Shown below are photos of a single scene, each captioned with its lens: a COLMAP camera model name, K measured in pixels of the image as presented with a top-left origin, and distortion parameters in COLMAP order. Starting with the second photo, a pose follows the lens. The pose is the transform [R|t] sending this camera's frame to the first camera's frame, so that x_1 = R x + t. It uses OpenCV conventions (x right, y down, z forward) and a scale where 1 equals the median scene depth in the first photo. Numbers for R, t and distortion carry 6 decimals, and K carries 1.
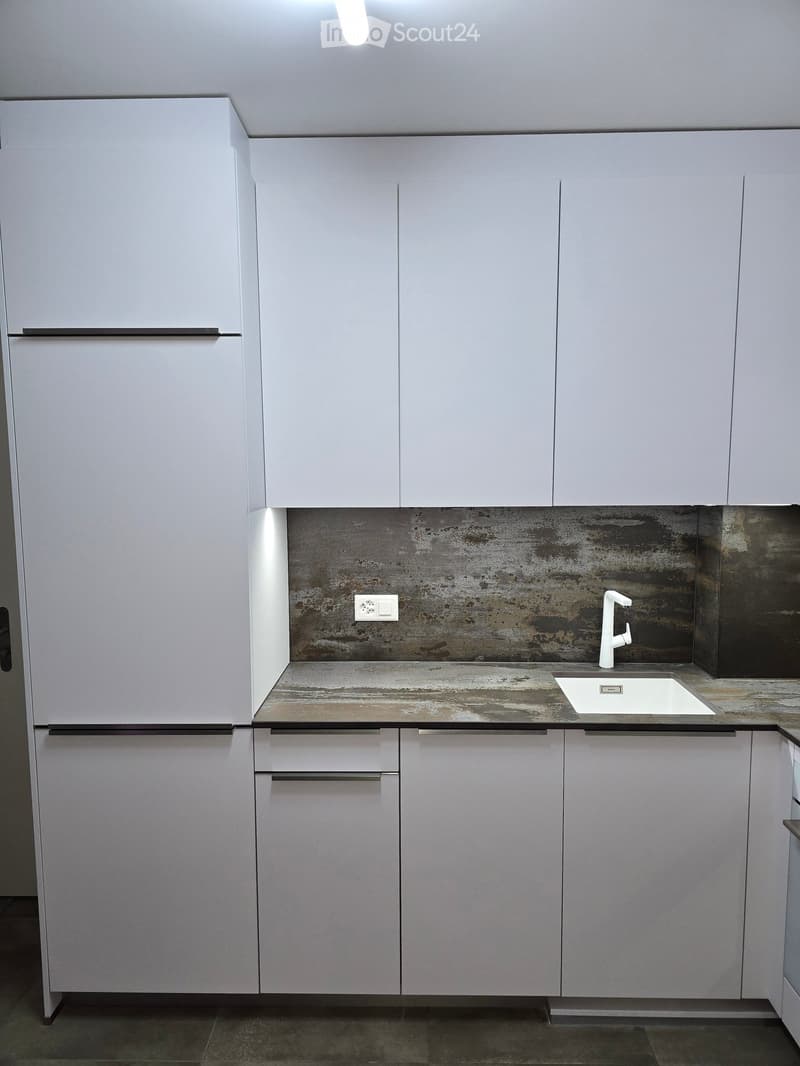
lens RADIAL K [[716.6, 0, 391.2], [0, 716.6, 531.3], [0, 0, 1]] dist [0.066188, -0.043897]
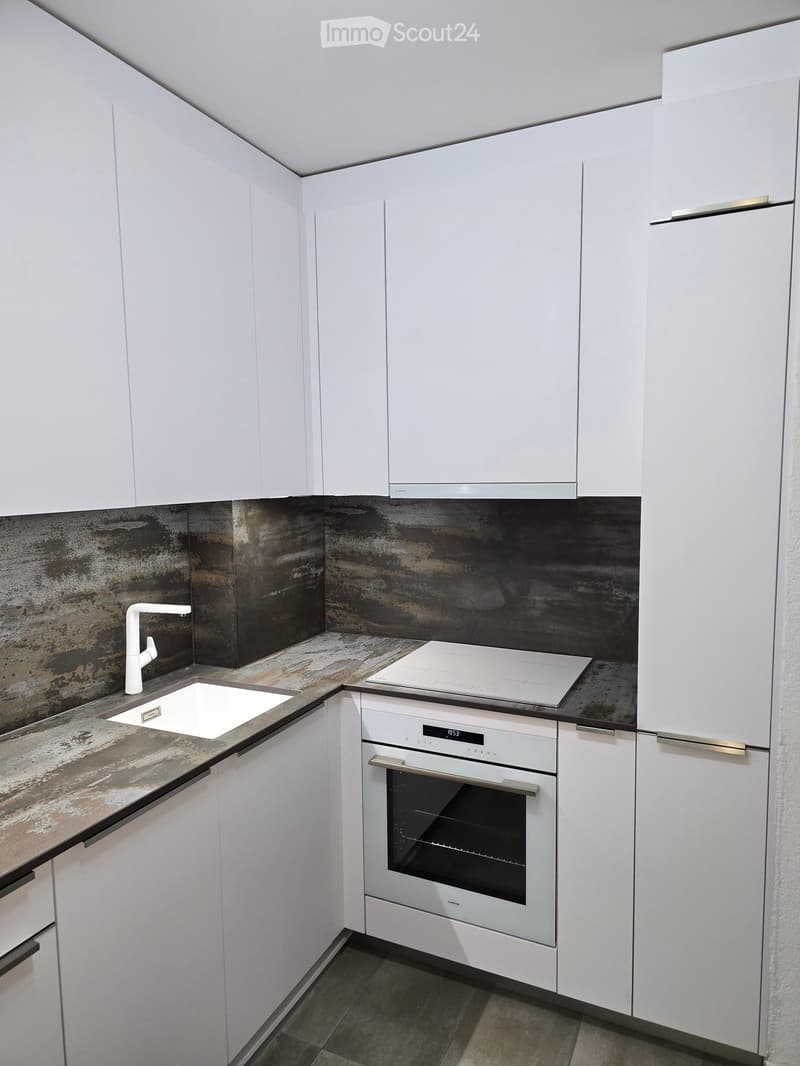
lens RADIAL K [[716.6, 0, 404.2], [0, 716.6, 534.8], [0, 0, 1]] dist [0.066188, -0.043897]
pose [[0.397198, -0.083412, 0.913934, -0.360971], [0.091626, 0.994490, 0.050943, -0.015437], [-0.913148, 0.063505, 0.402652, 0.349886]]
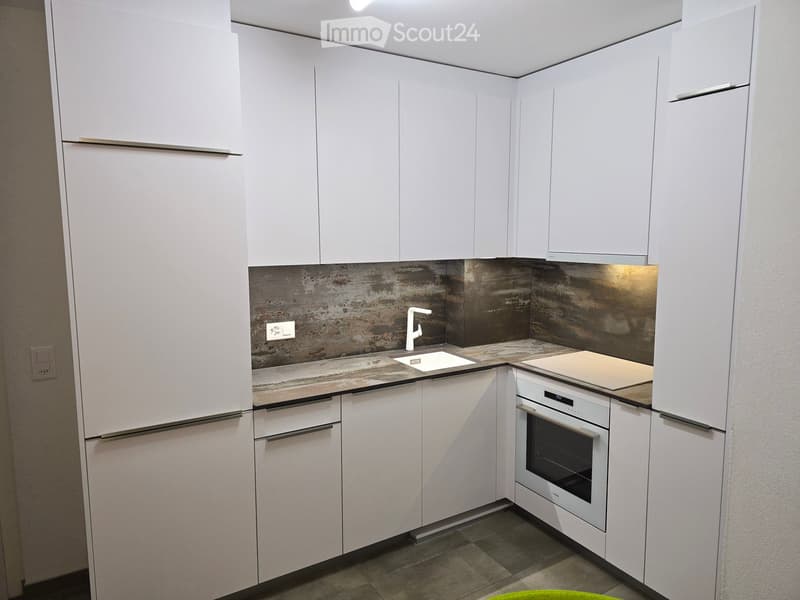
lens RADIAL K [[537.8, 0, 401.7], [0, 537.8, 275.1], [0, 0, 1]] dist [0.066188, -0.043897]
pose [[0.840557, -0.040134, 0.540235, -0.444185], [0.047124, 0.998889, 0.000887, -0.000808], [-0.539670, 0.024713, 0.841514, -0.120605]]
